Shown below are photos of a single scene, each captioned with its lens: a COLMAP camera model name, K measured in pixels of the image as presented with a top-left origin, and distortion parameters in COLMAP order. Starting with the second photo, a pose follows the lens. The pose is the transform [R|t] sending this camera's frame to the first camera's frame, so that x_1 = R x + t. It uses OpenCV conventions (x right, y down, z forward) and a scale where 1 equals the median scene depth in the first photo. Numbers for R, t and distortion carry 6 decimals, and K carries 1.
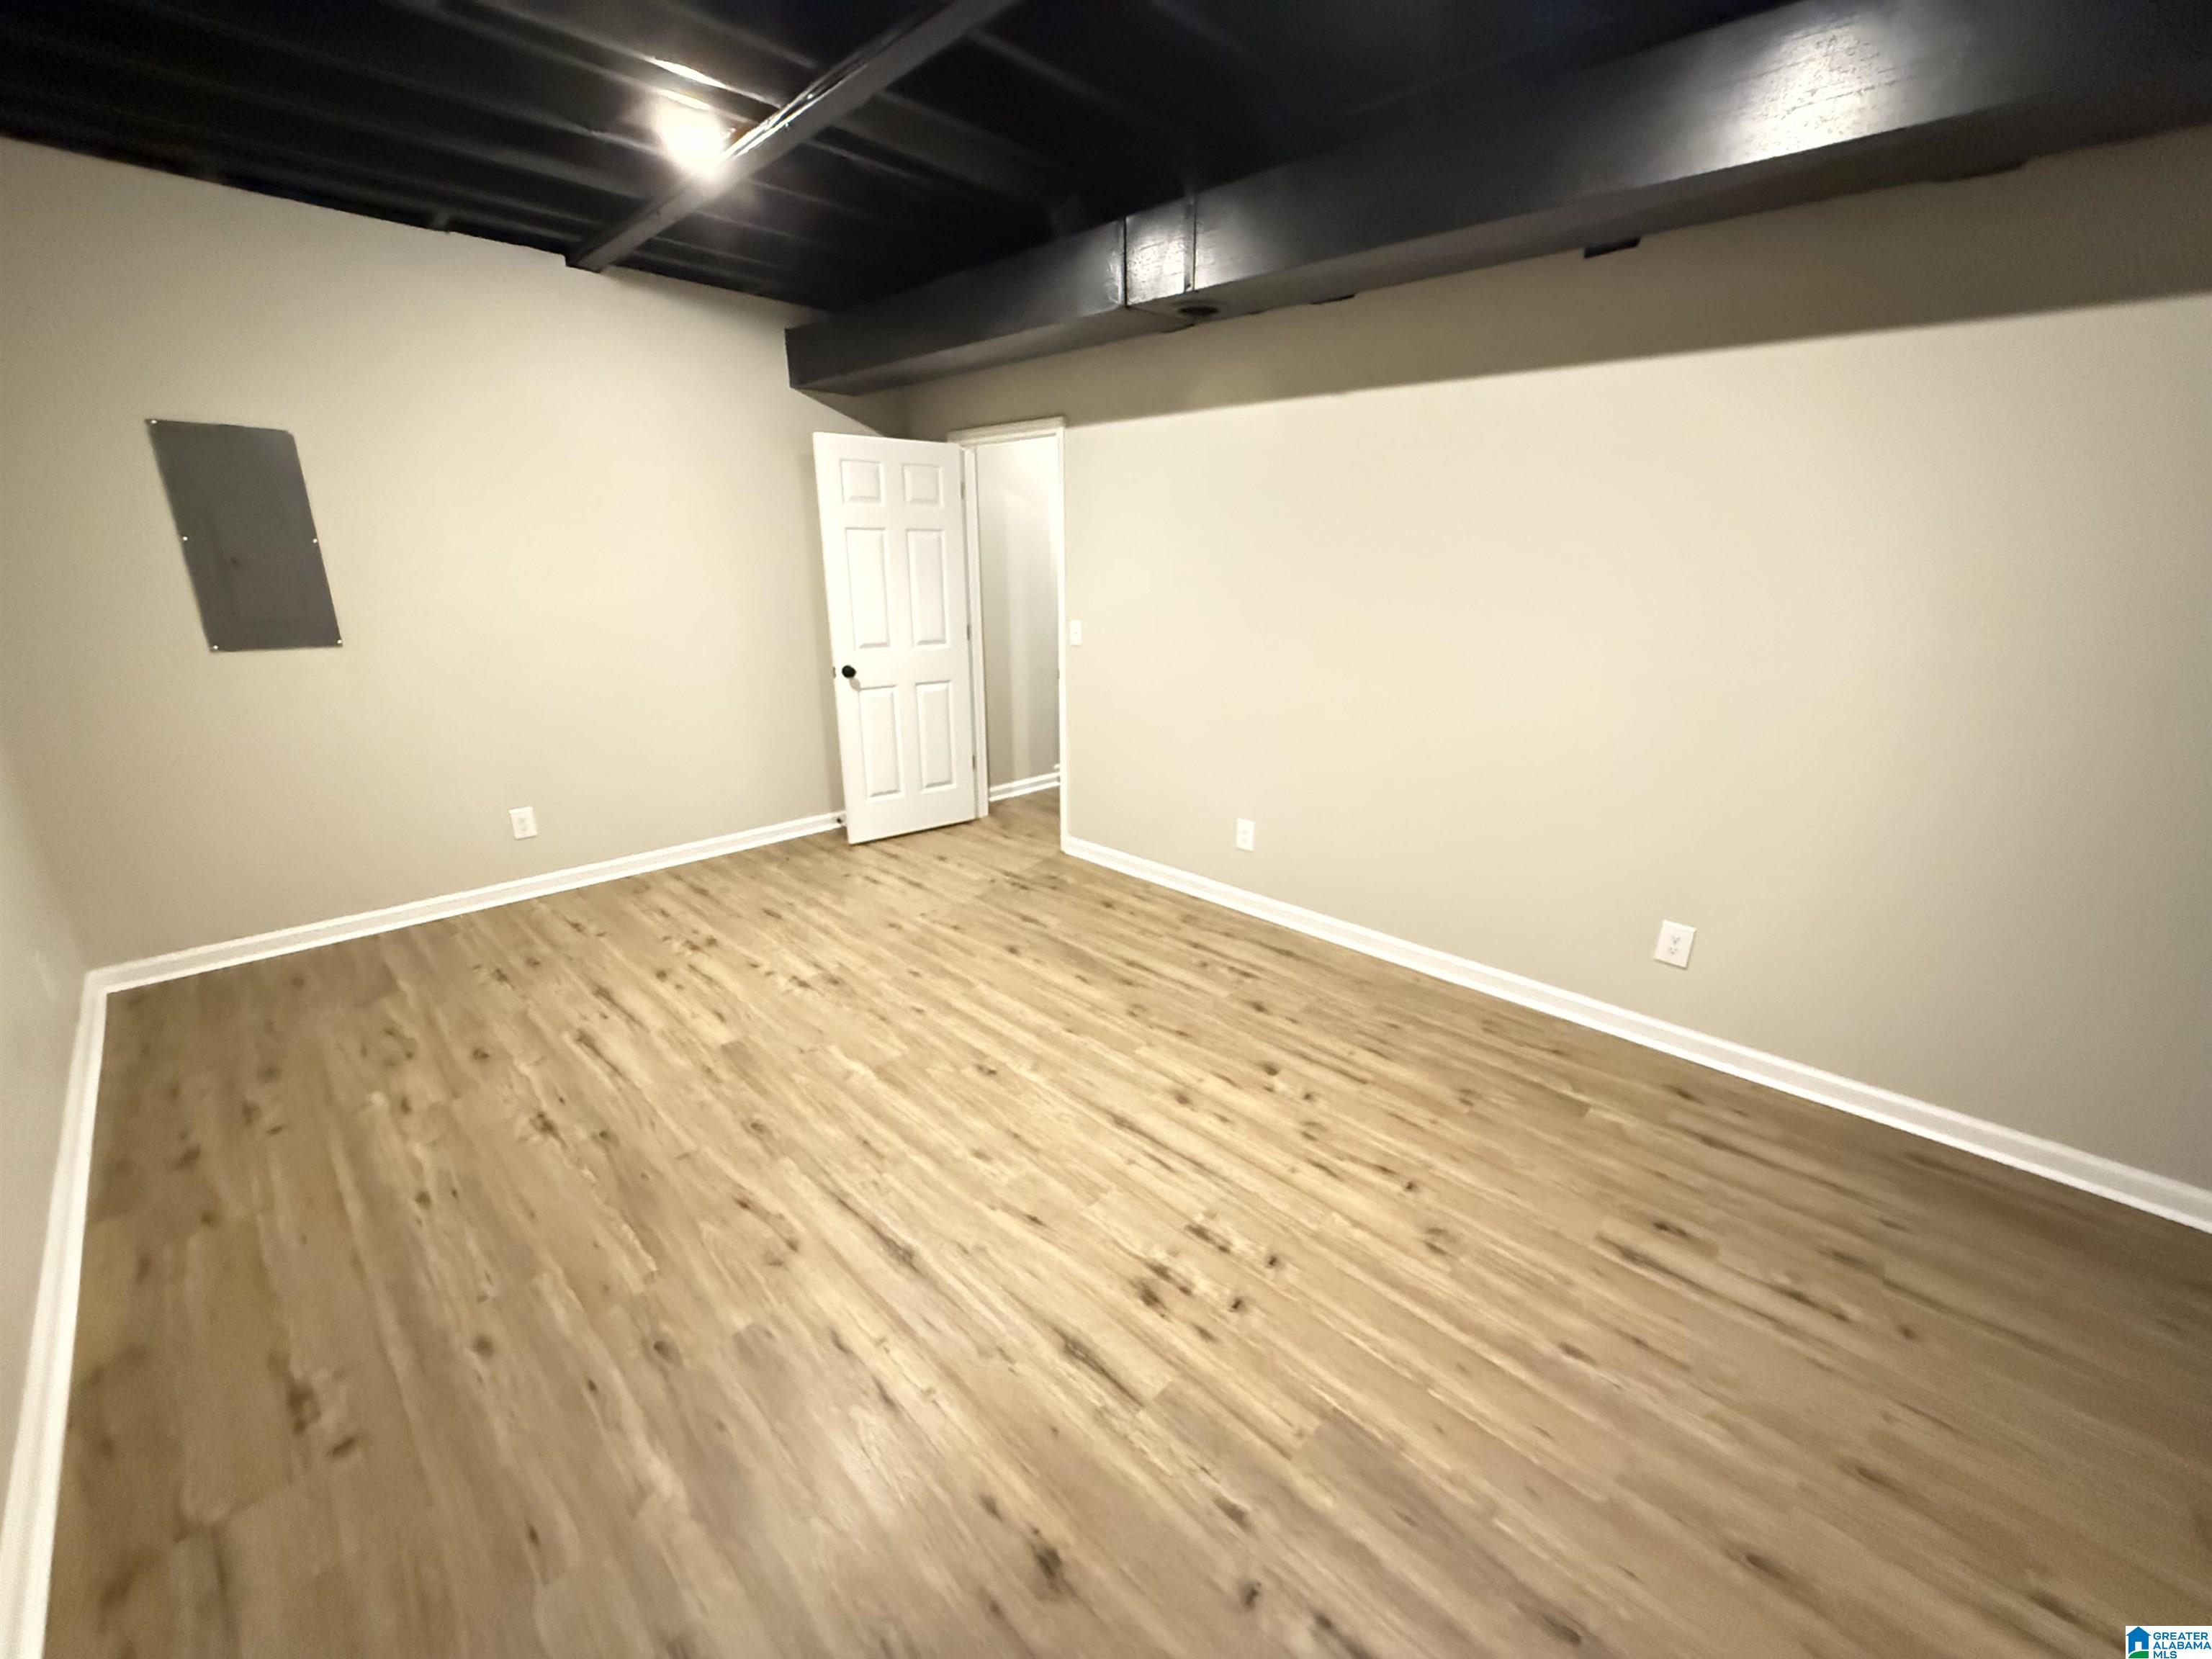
lens RADIAL K [[888.8, 0, 1108.1], [0, 888.8, 826.9], [0, 0, 1]] dist [-0.000418, -0.000089]
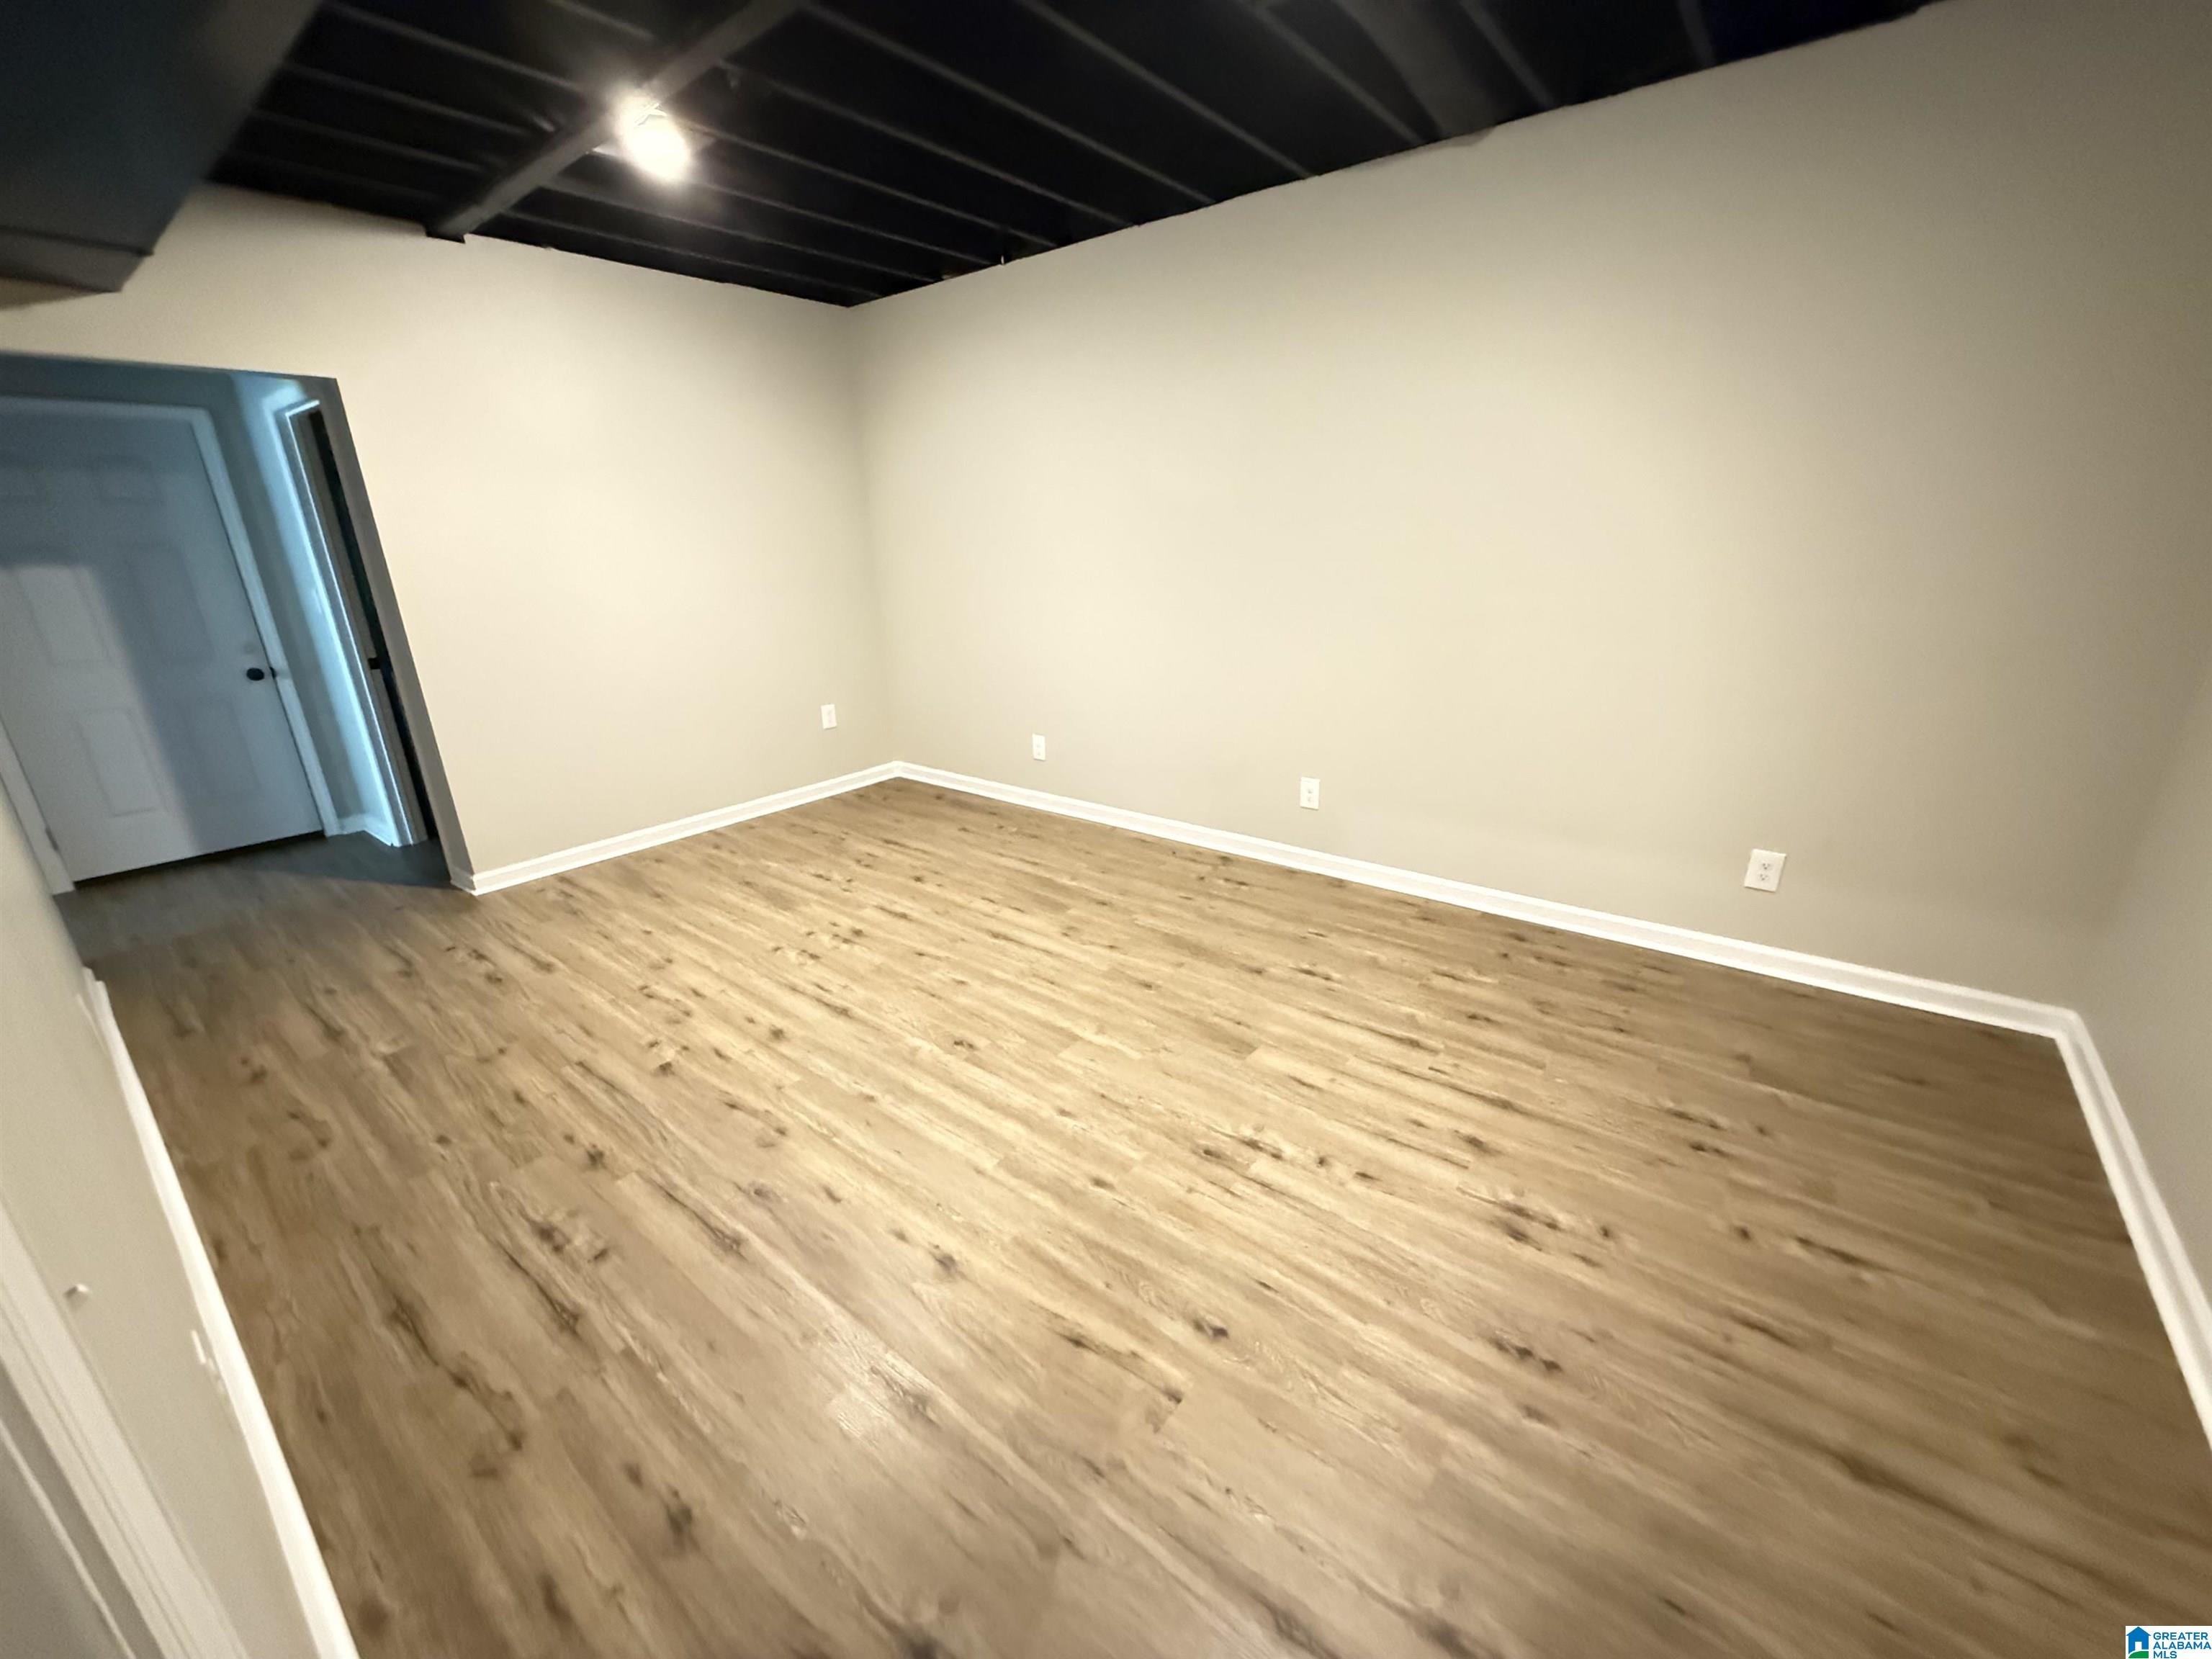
lens RADIAL K [[888.8, 0, 1108.1], [0, 888.8, 826.9], [0, 0, 1]] dist [-0.000418, -0.000089]
pose [[-0.994981, 0.047692, -0.087966, -0.220271], [-0.012190, 0.814786, 0.579634, -0.499477], [0.099317, 0.577797, -0.810115, 1.676661]]
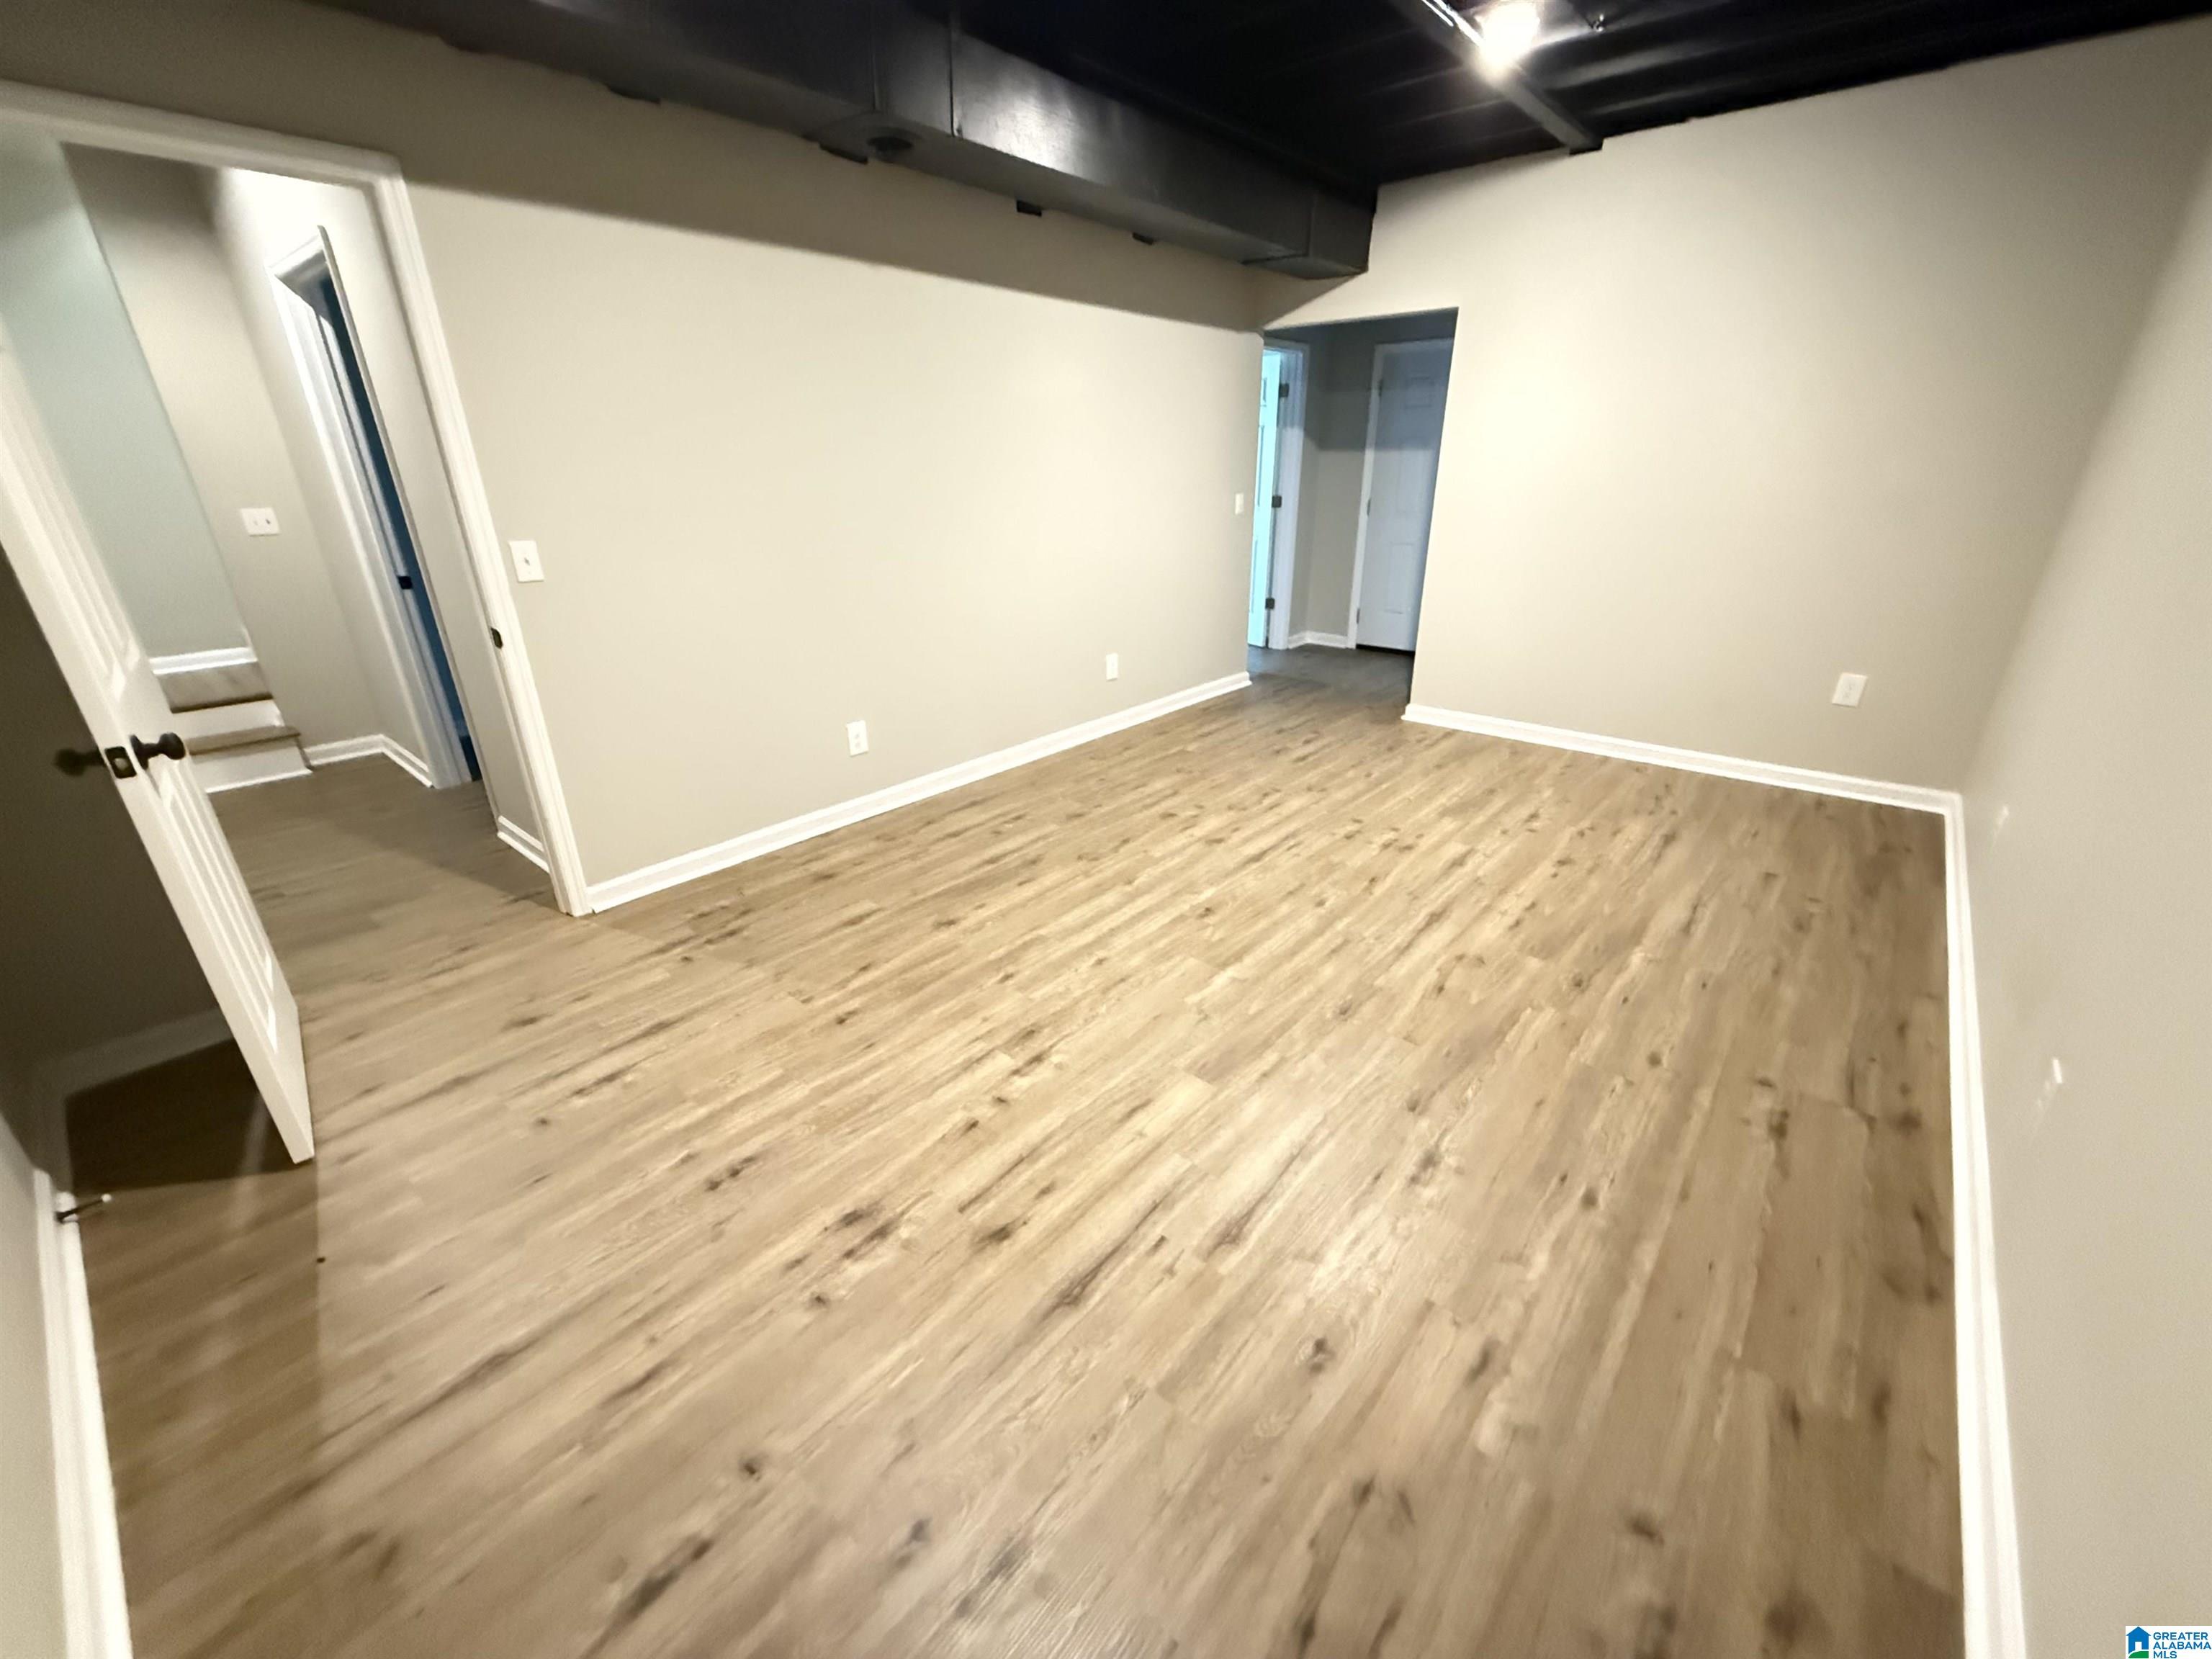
lens RADIAL K [[888.8, 0, 1108.1], [0, 888.8, 826.9], [0, 0, 1]] dist [-0.000418, -0.000089]
pose [[-0.063453, -0.392605, 0.917516, -1.094873], [0.299139, 0.869613, 0.392795, -0.285830], [-0.952097, 0.299389, 0.062264, 1.014497]]
